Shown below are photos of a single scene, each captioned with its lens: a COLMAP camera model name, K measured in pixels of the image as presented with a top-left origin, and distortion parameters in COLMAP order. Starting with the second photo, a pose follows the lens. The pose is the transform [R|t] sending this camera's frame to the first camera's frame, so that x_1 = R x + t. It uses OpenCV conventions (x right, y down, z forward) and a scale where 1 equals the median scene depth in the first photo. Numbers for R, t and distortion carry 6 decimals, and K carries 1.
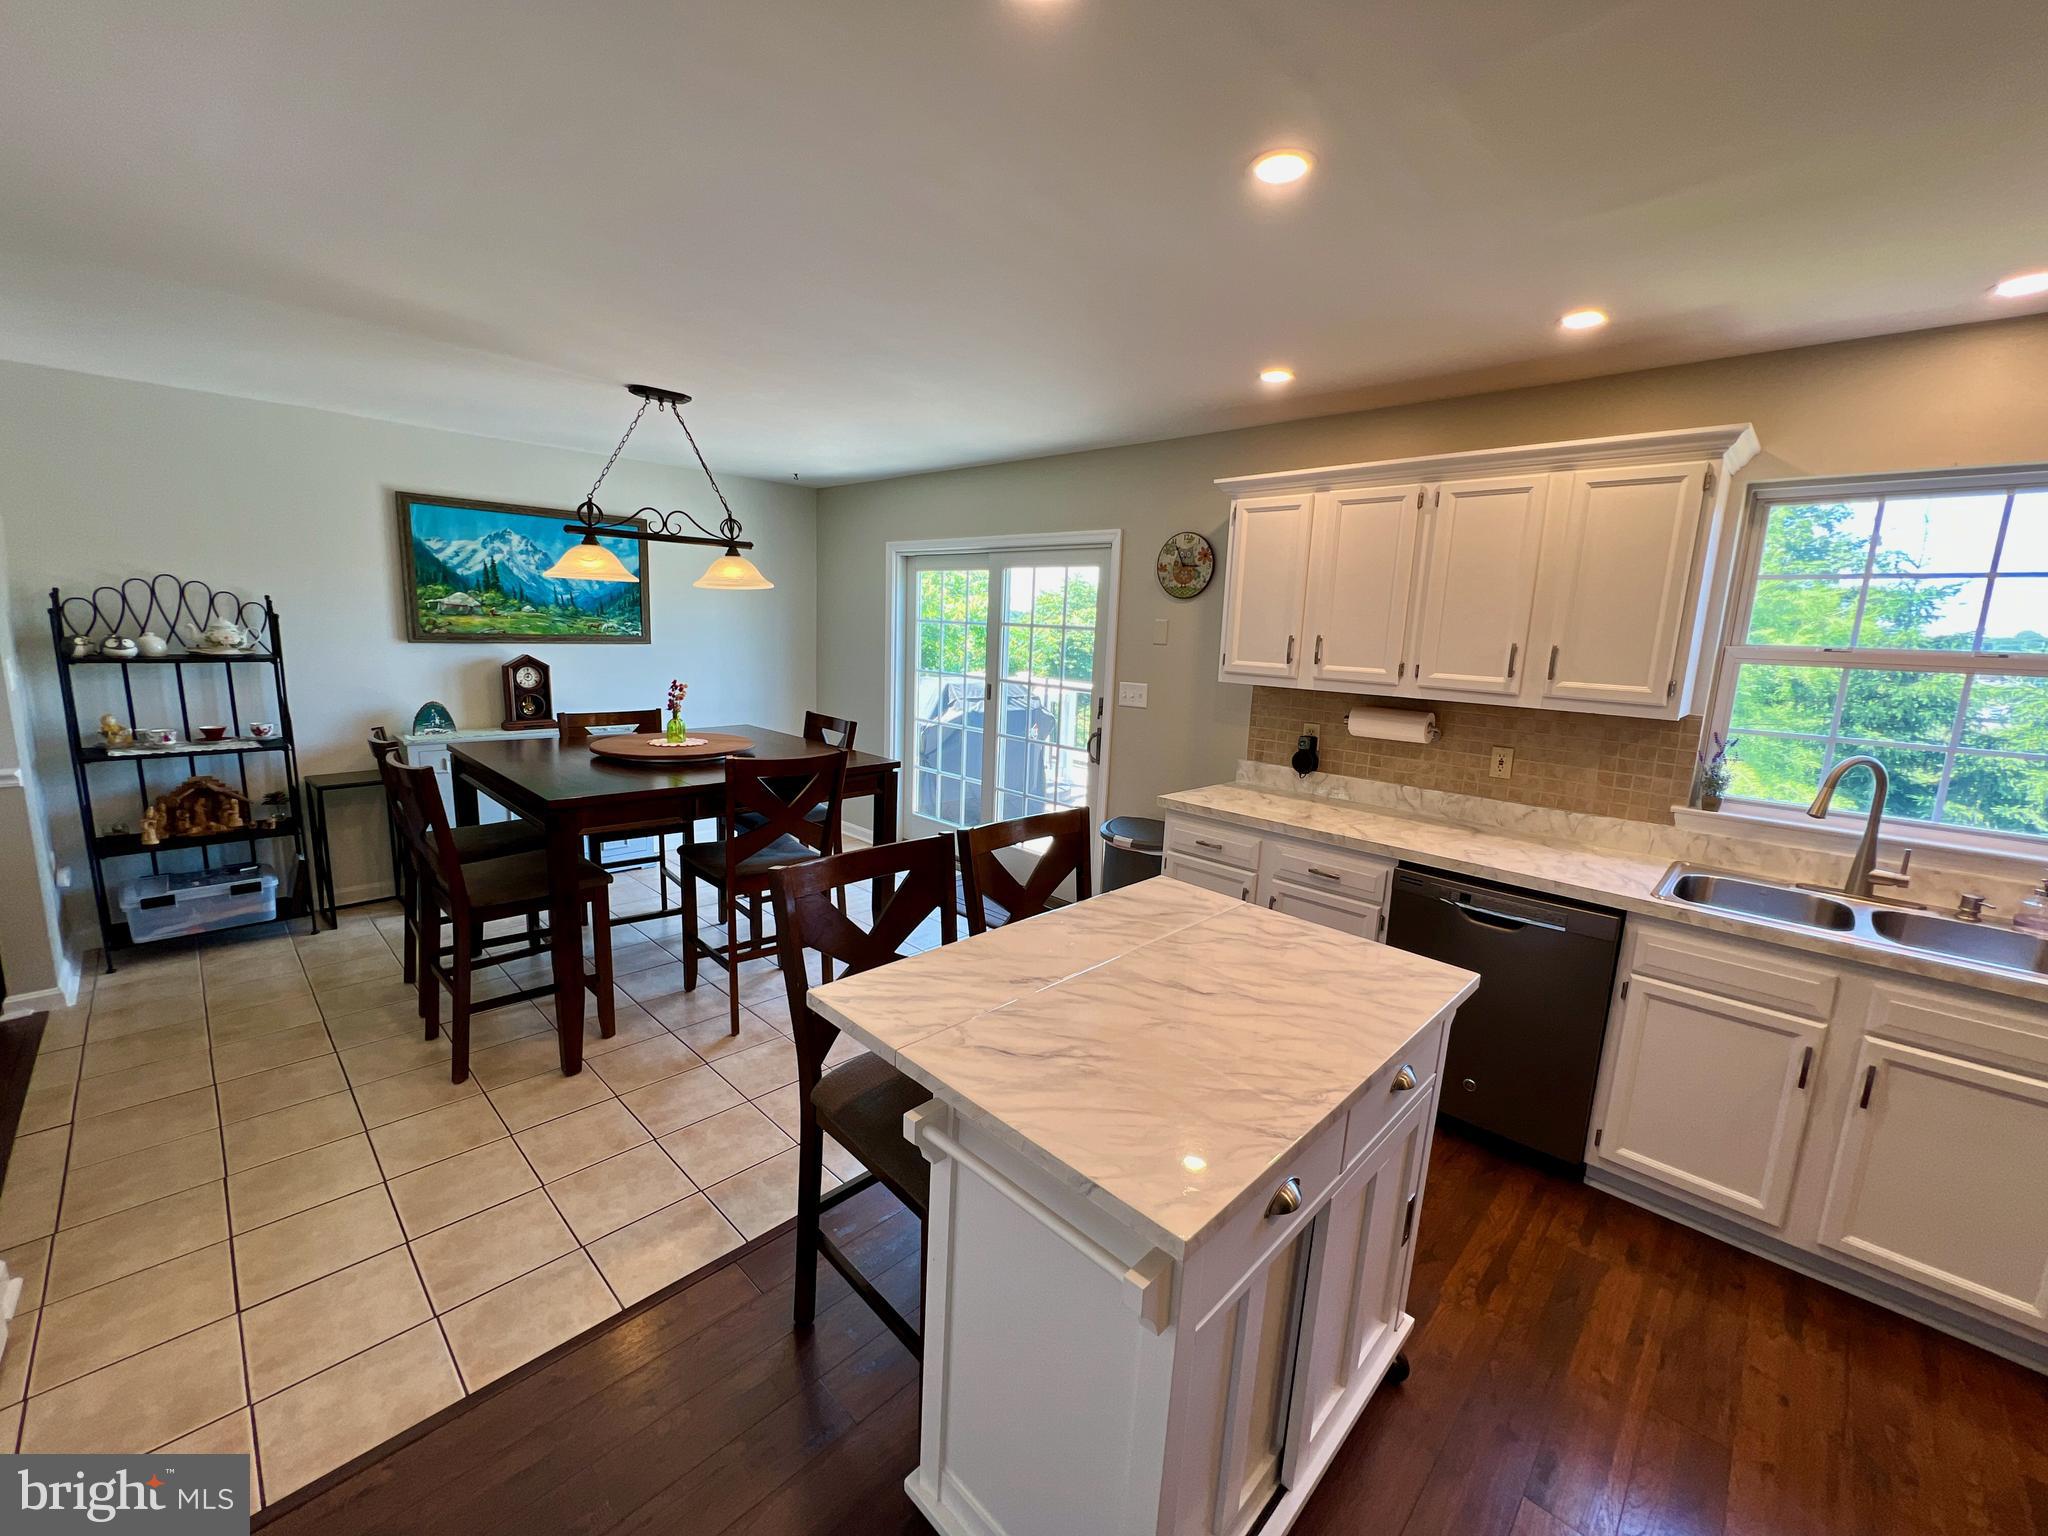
lens RADIAL K [[821.9, 0, 1018.7], [0, 821.9, 764.1], [0, 0, 1]] dist [-0.002691, 0.000528]
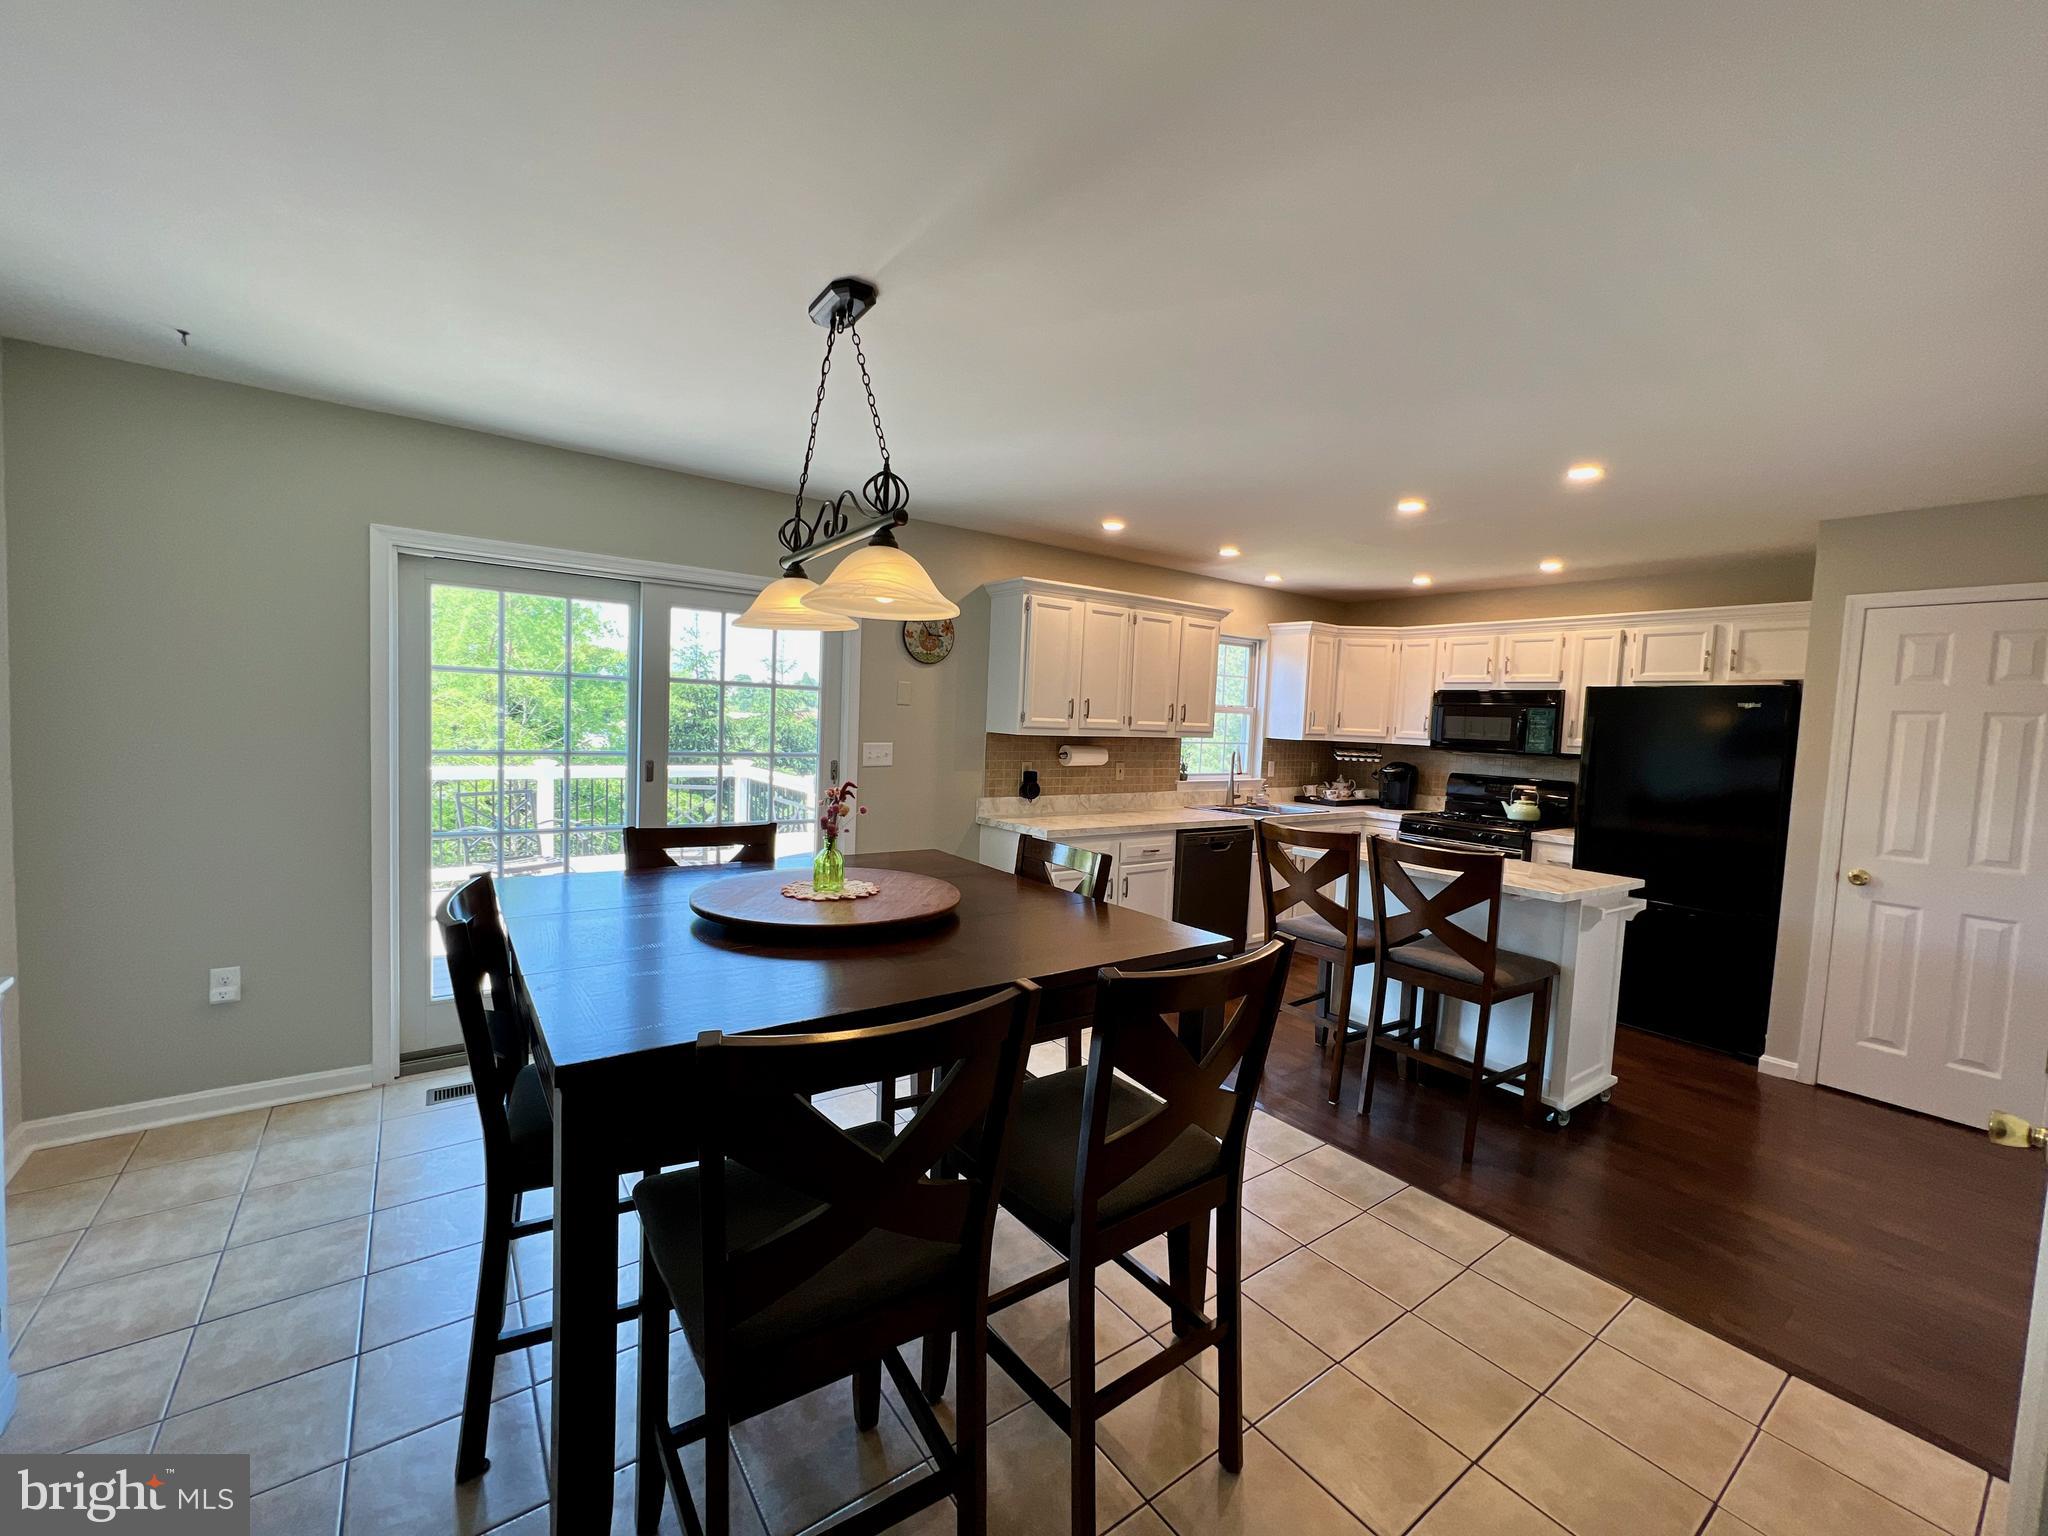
lens RADIAL K [[821.9, 0, 1016.7], [0, 821.9, 765.9], [0, 0, 1]] dist [-0.002691, 0.000528]
pose [[0.177410, -0.091299, 0.979893, -1.093853], [0.136735, 0.988317, 0.067328, -0.153117], [-0.974592, 0.122041, 0.187821, 0.858178]]
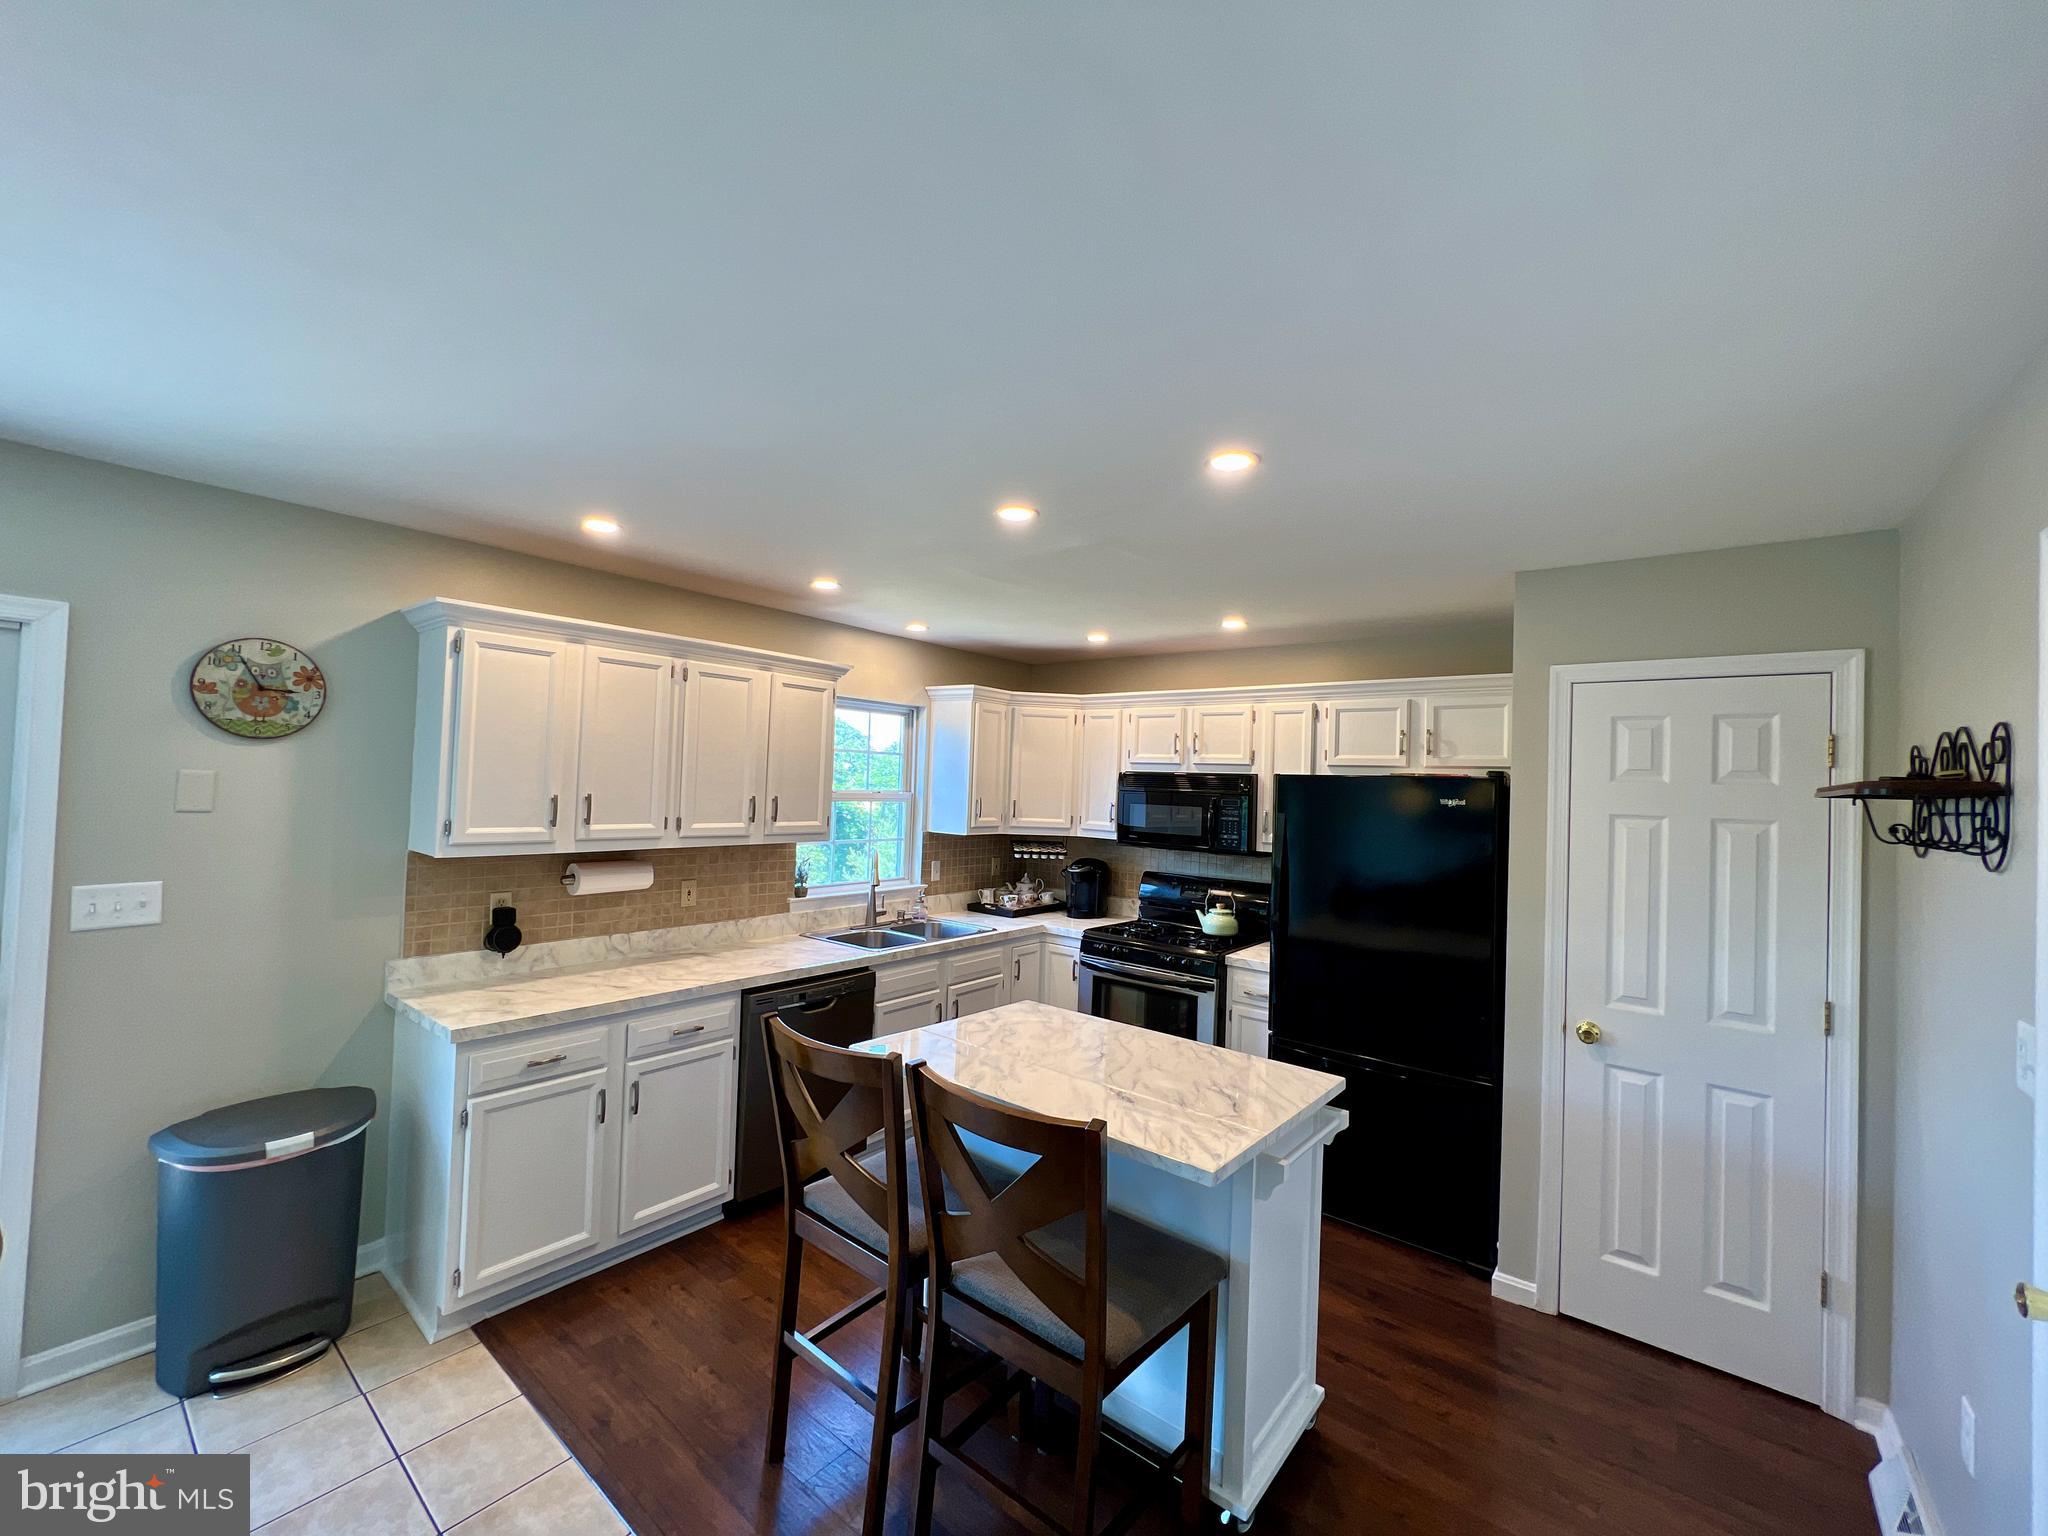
lens RADIAL K [[821.9, 0, 1016.7], [0, 821.9, 766.3], [0, 0, 1]] dist [-0.002691, 0.000528]
pose [[-0.085353, -0.018263, 0.996183, -0.603903], [0.134201, 0.990510, 0.029657, -0.149275], [-0.987271, 0.136220, -0.082092, 0.587568]]
